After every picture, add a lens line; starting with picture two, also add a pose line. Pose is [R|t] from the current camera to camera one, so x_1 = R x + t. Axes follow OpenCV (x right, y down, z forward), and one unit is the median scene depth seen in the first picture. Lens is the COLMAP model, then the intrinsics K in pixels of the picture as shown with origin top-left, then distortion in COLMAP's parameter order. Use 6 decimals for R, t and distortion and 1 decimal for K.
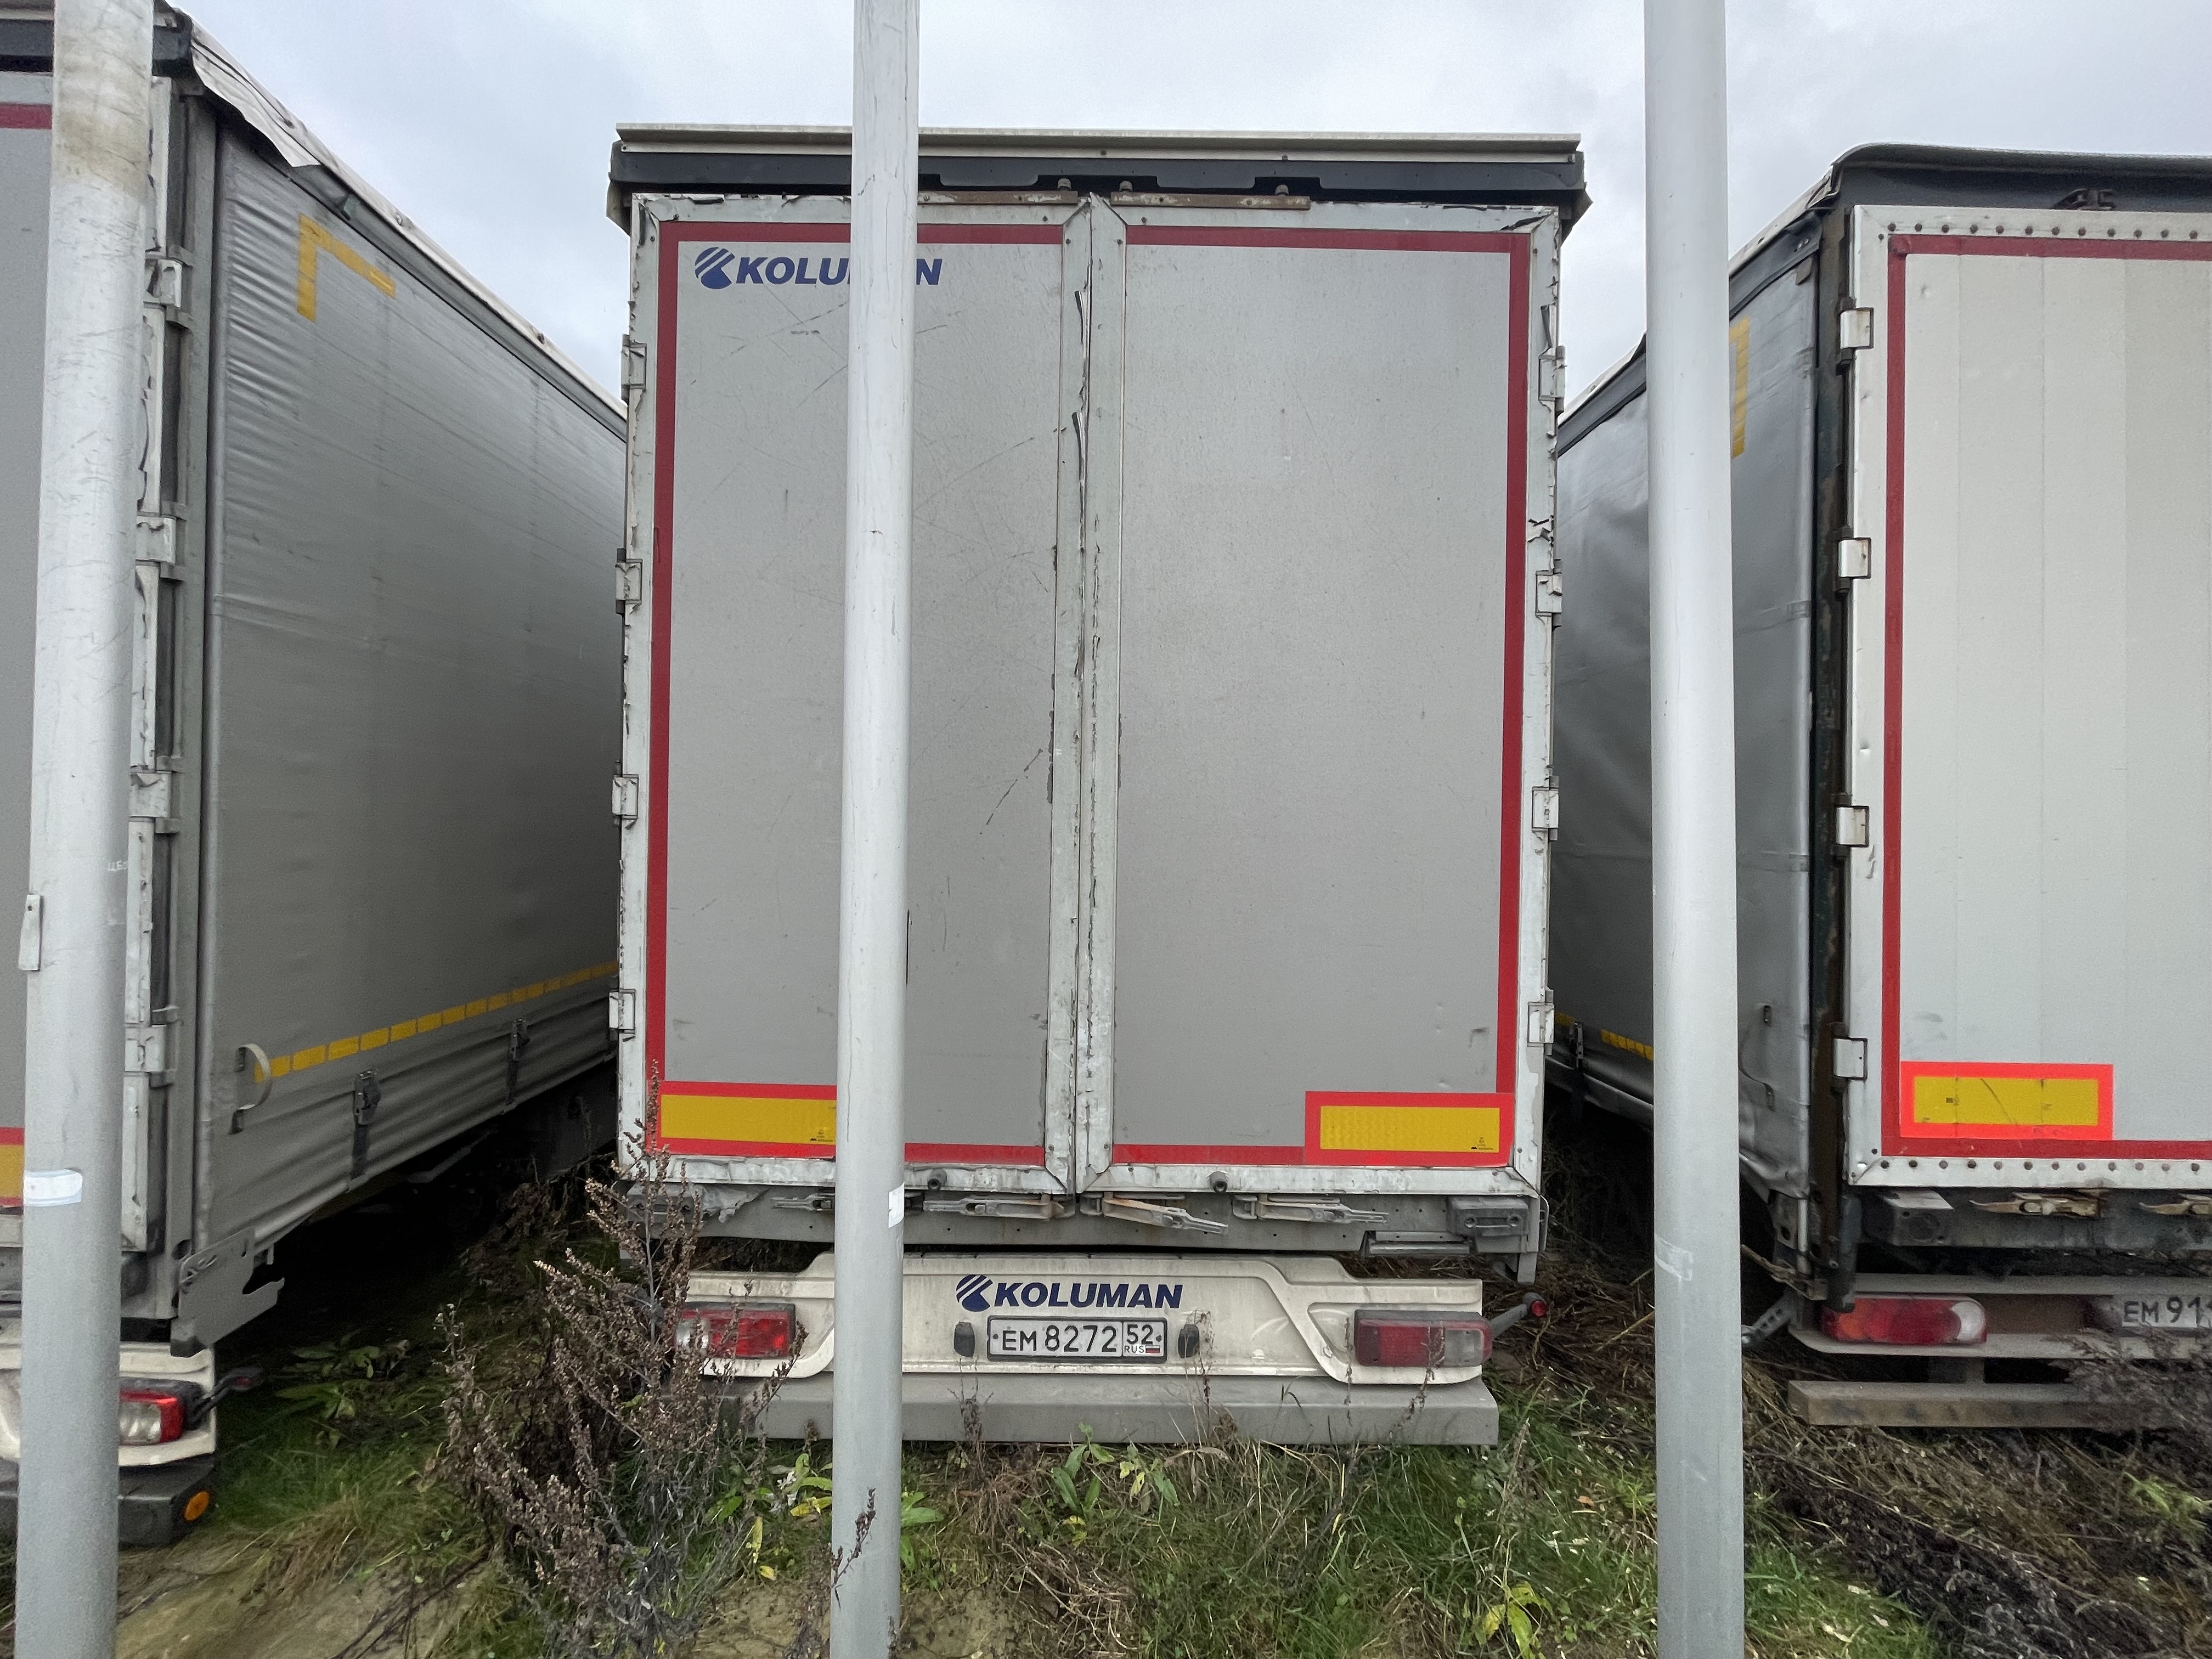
lens RADIAL K [[890.7, 0, 1109.6], [0, 890.7, 825.5], [0, 0, 1]] dist [-0.003537, -0.000143]
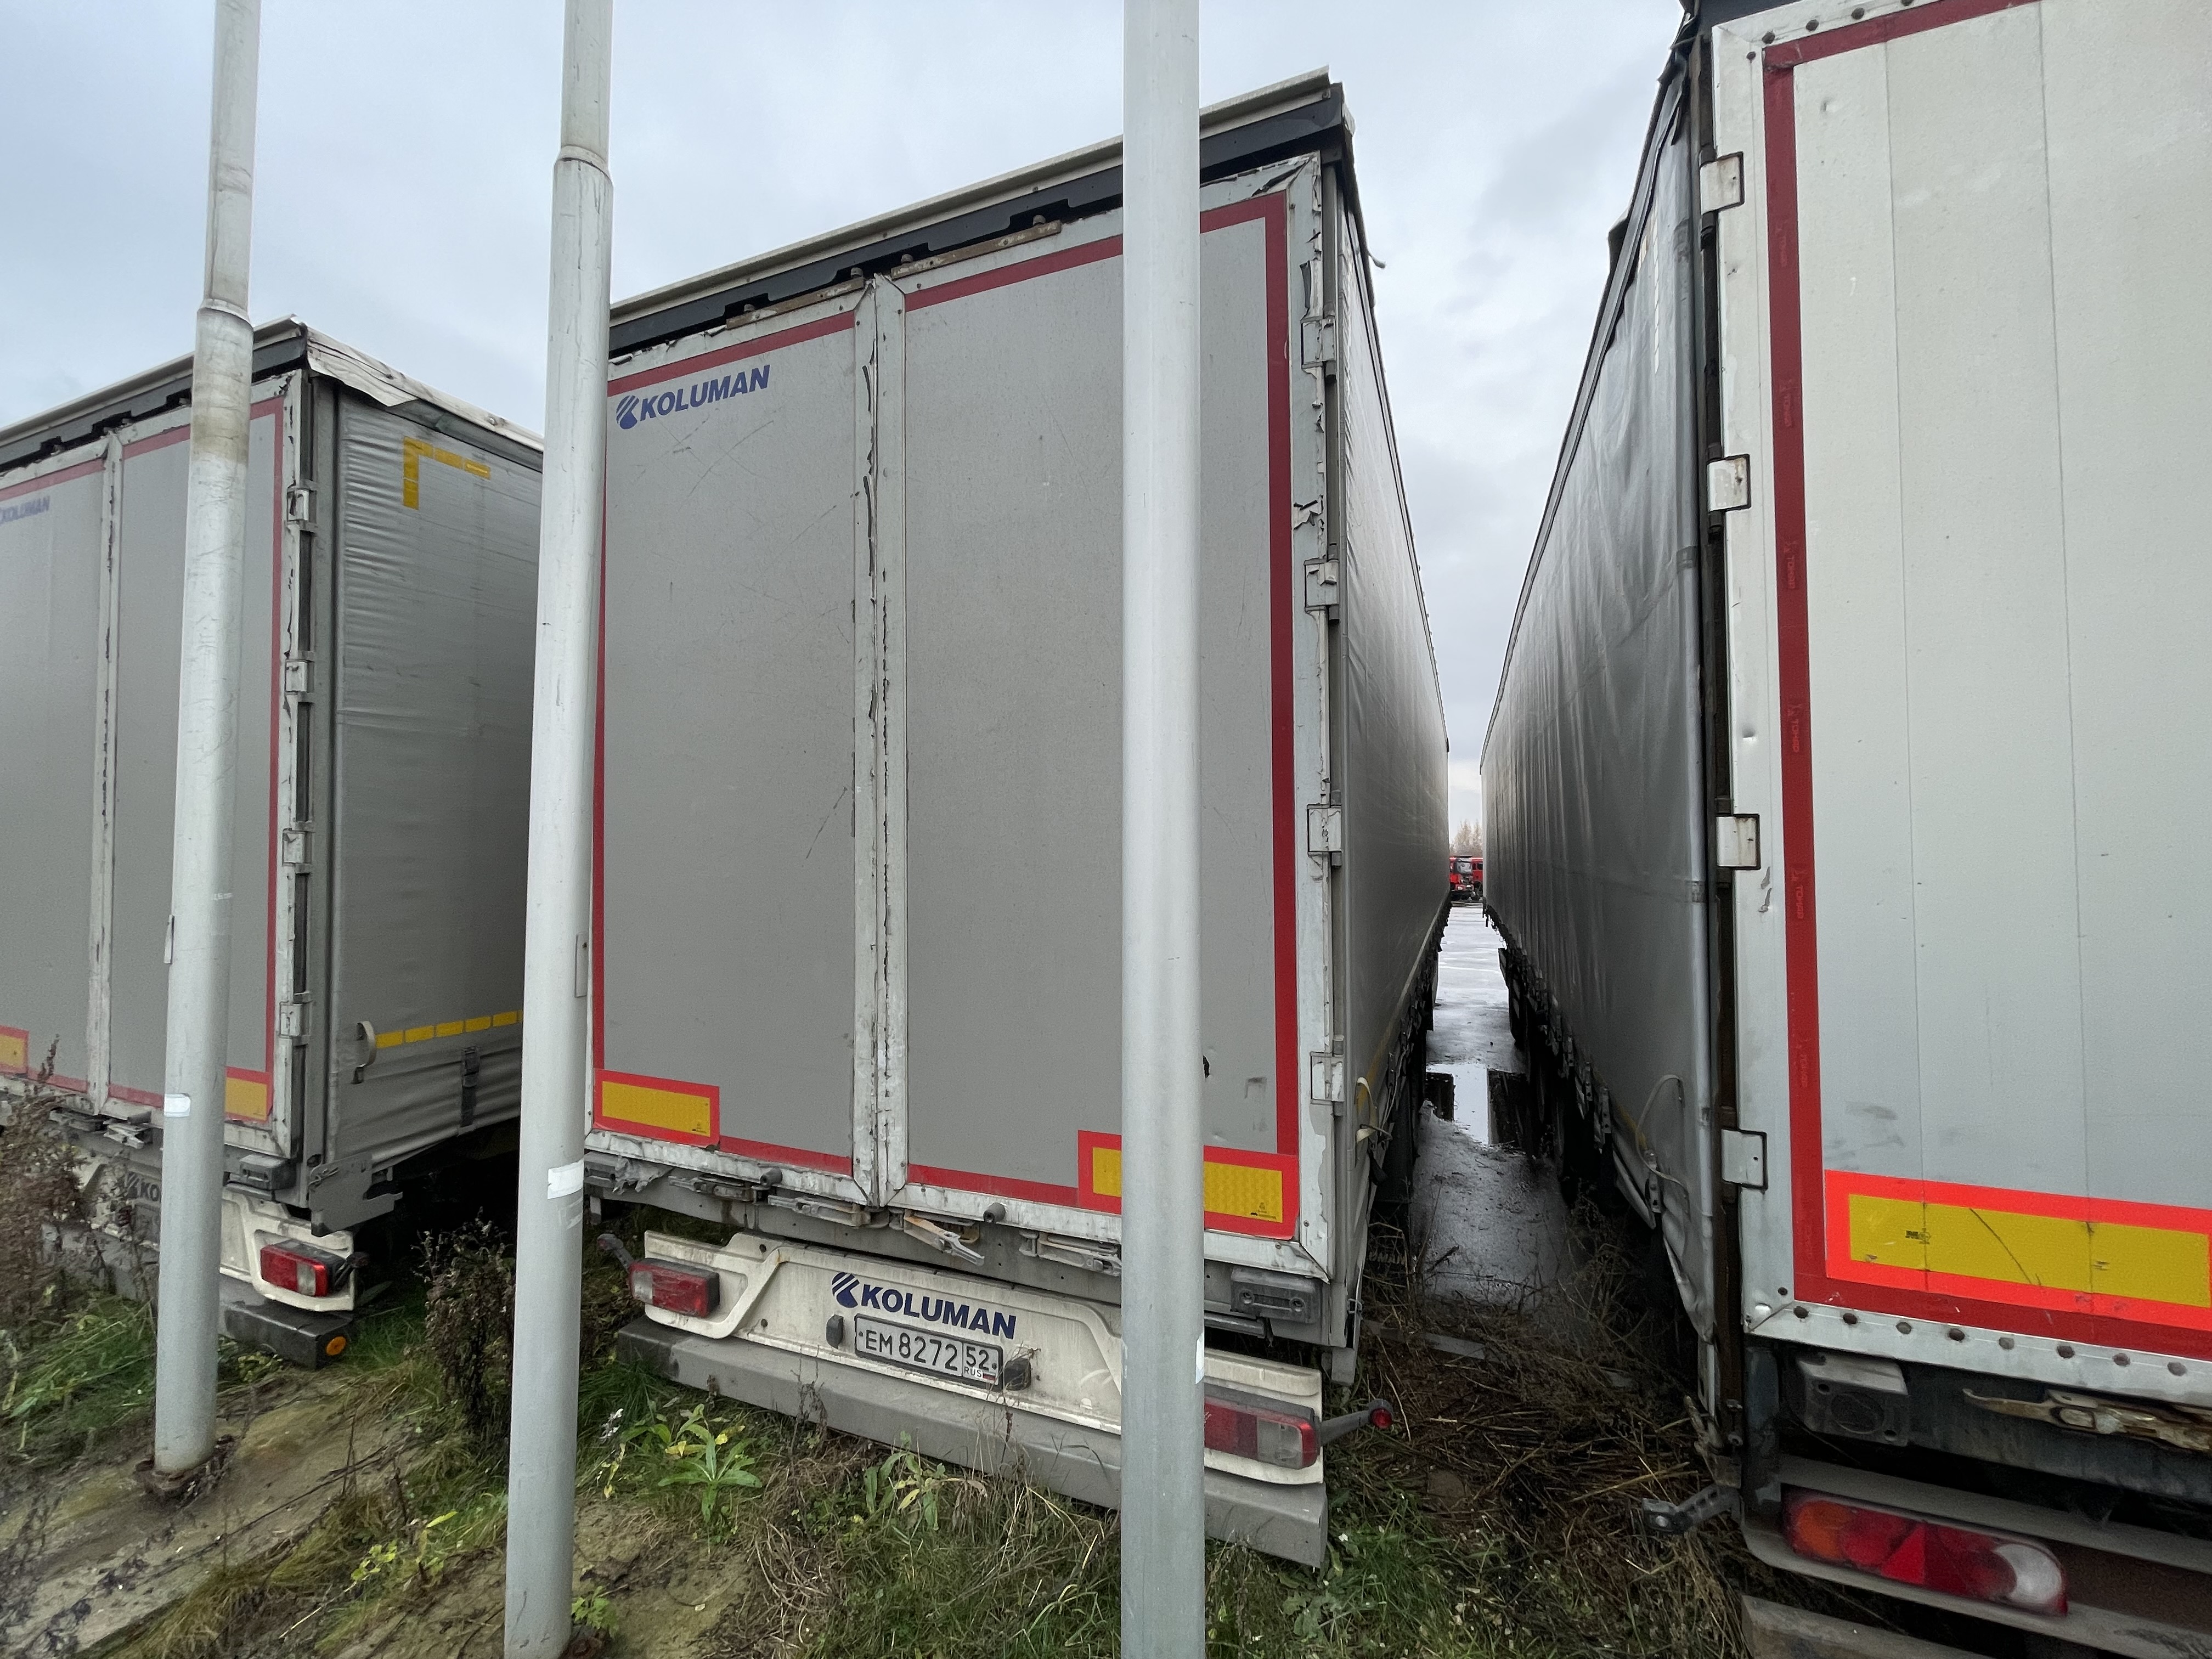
lens RADIAL K [[890.7, 0, 1110.7], [0, 890.7, 825.1], [0, 0, 1]] dist [-0.003537, -0.000143]
pose [[0.926691, -0.029624, -0.374655, 0.626716], [0.019204, 0.999319, -0.031518, 0.000285], [0.375334, 0.022013, 0.926628, 0.115334]]
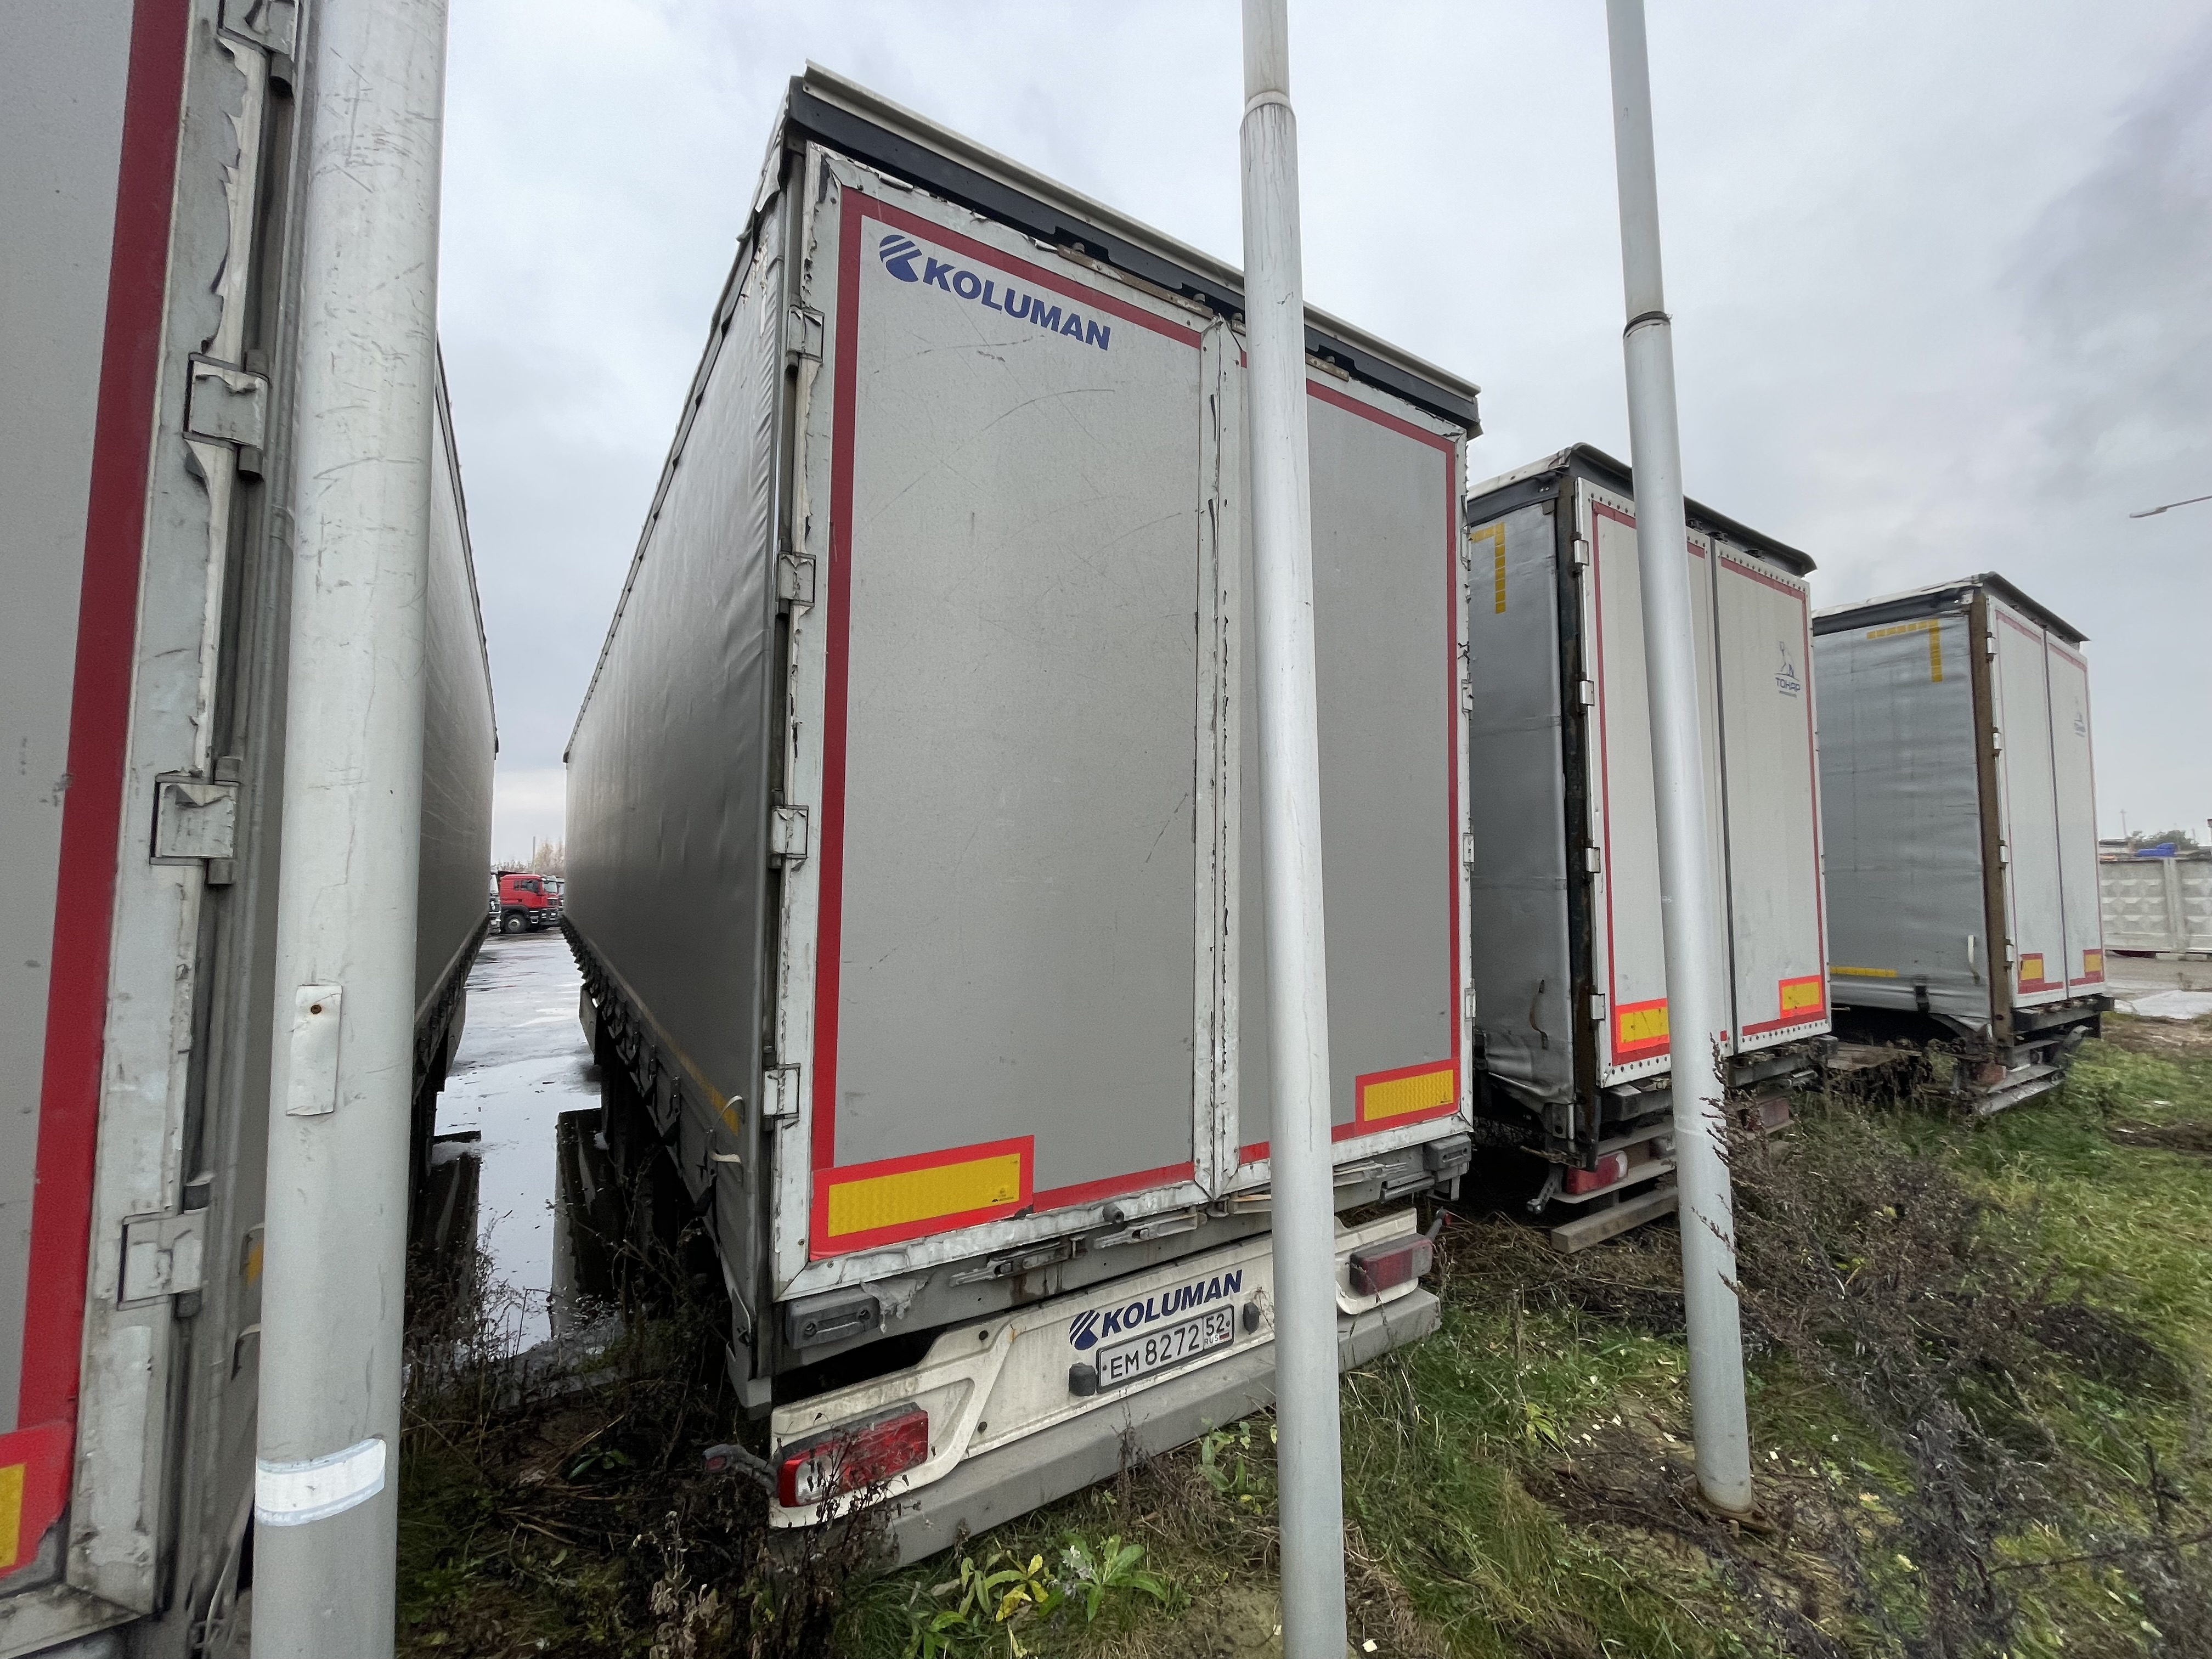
lens RADIAL K [[890.7, 0, 1107.2], [0, 890.7, 824.8], [0, 0, 1]] dist [-0.003537, -0.000143]
pose [[0.838542, 0.016391, 0.544591, -0.754588], [0.007851, 0.999080, -0.042159, -0.001404], [-0.544781, 0.039628, 0.837641, 0.137058]]
